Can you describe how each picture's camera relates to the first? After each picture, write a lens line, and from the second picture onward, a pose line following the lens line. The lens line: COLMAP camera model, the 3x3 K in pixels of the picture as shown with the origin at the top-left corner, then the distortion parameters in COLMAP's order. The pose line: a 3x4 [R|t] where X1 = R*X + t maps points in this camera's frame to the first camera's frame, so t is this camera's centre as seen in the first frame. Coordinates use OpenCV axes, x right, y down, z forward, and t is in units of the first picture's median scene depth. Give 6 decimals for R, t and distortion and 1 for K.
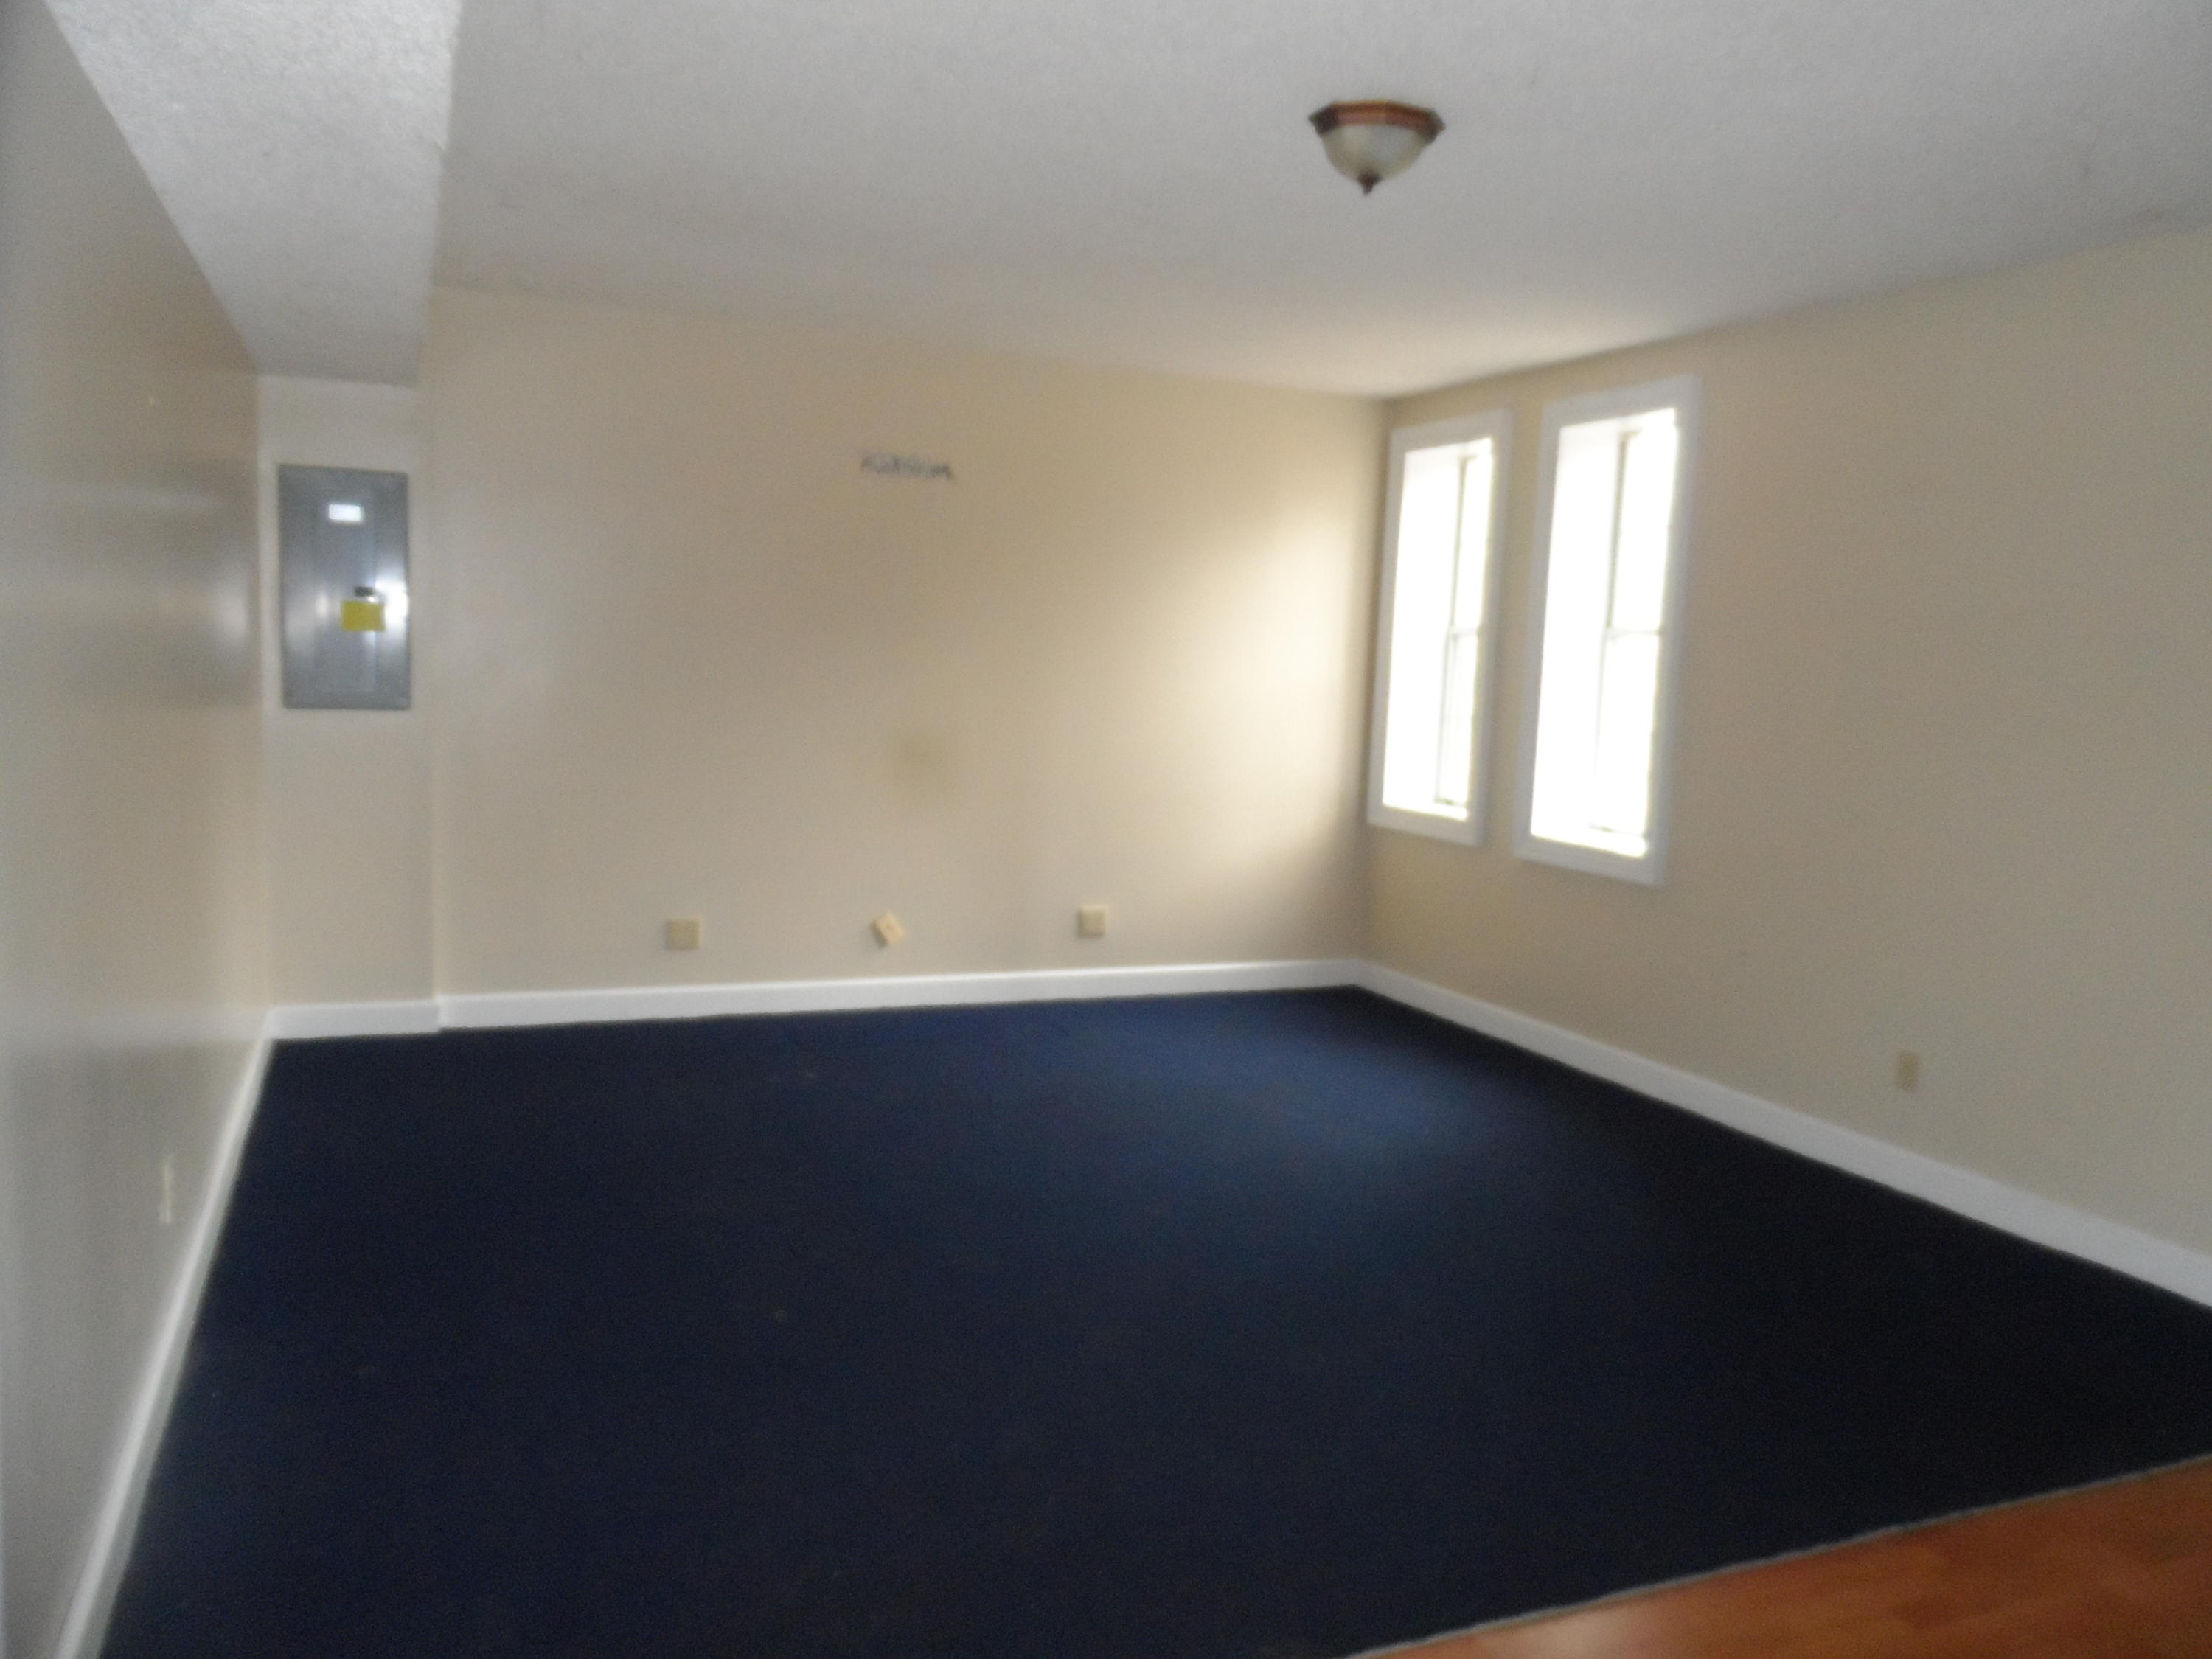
lens RADIAL K [[1693.2, 0, 1106.2], [0, 1693.2, 841.8], [0, 0, 1]] dist [-0.012261, 0.017841]
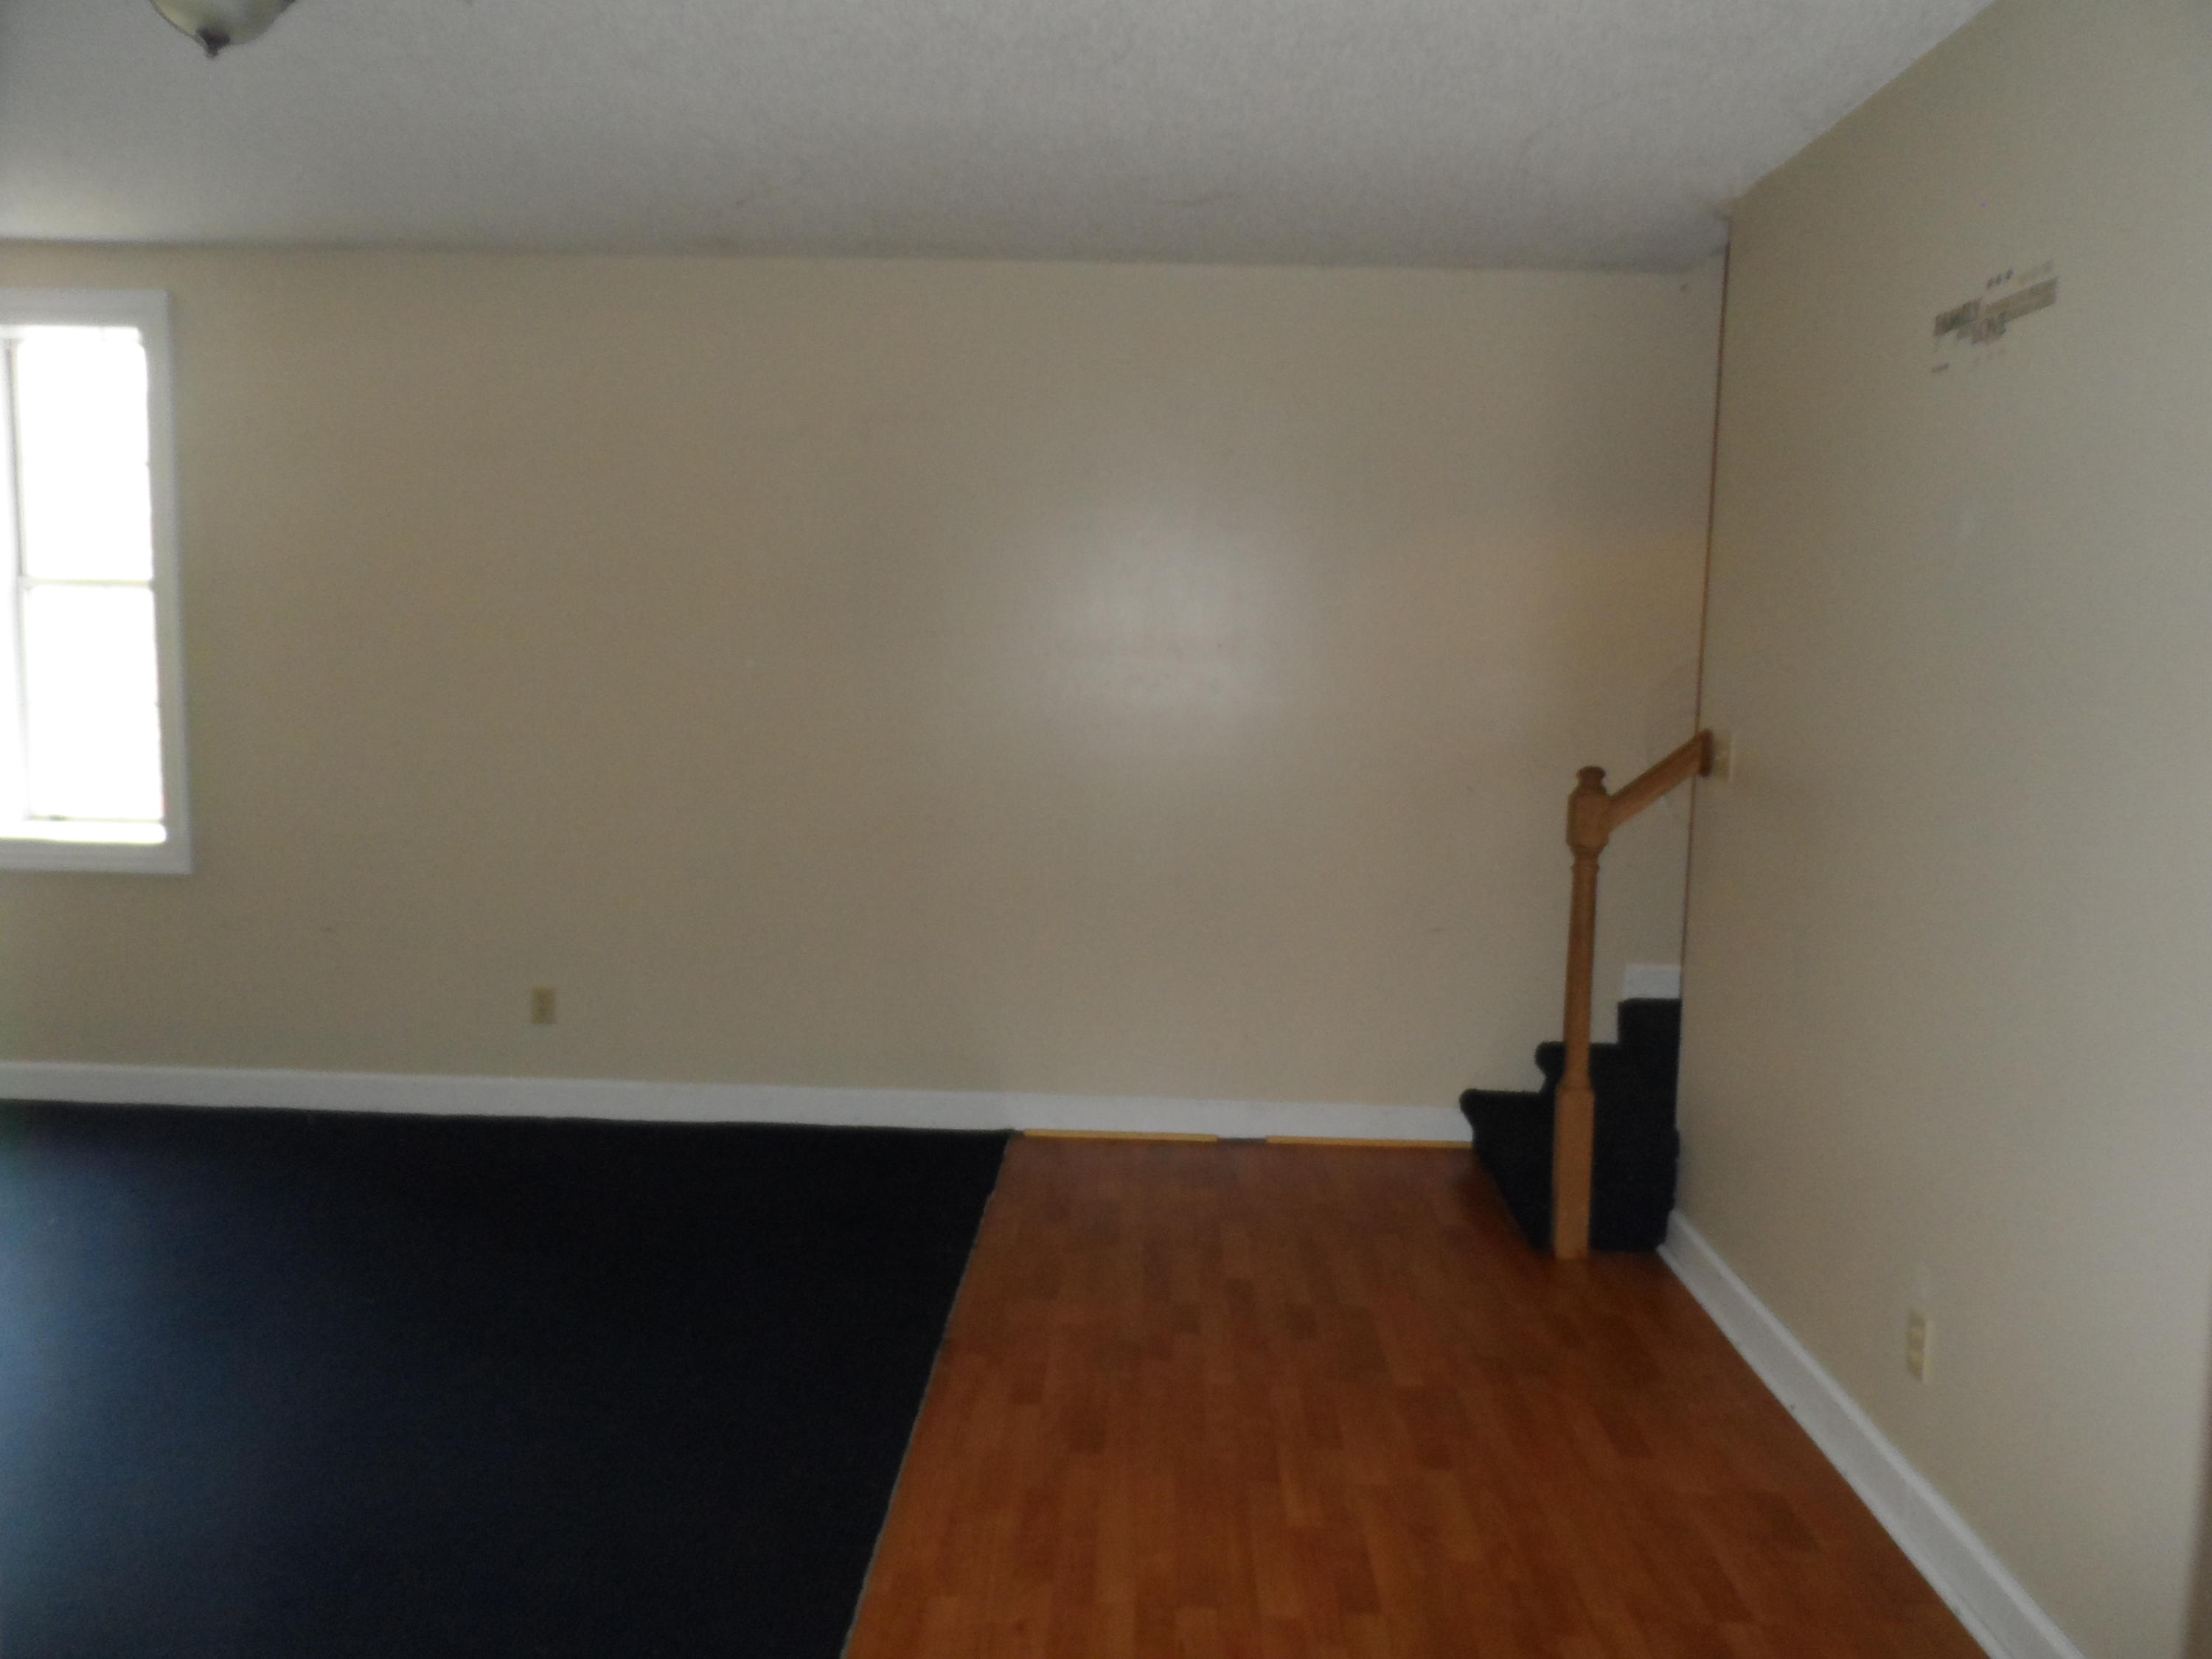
lens RADIAL K [[1693.2, 0, 1106.2], [0, 1693.2, 841.8], [0, 0, 1]] dist [-0.012261, 0.017841]
pose [[0.399133, -0.142726, 0.905716, -0.284369], [0.095183, 0.988923, 0.113893, -0.045828], [-0.911939, 0.040750, 0.408297, 0.200706]]
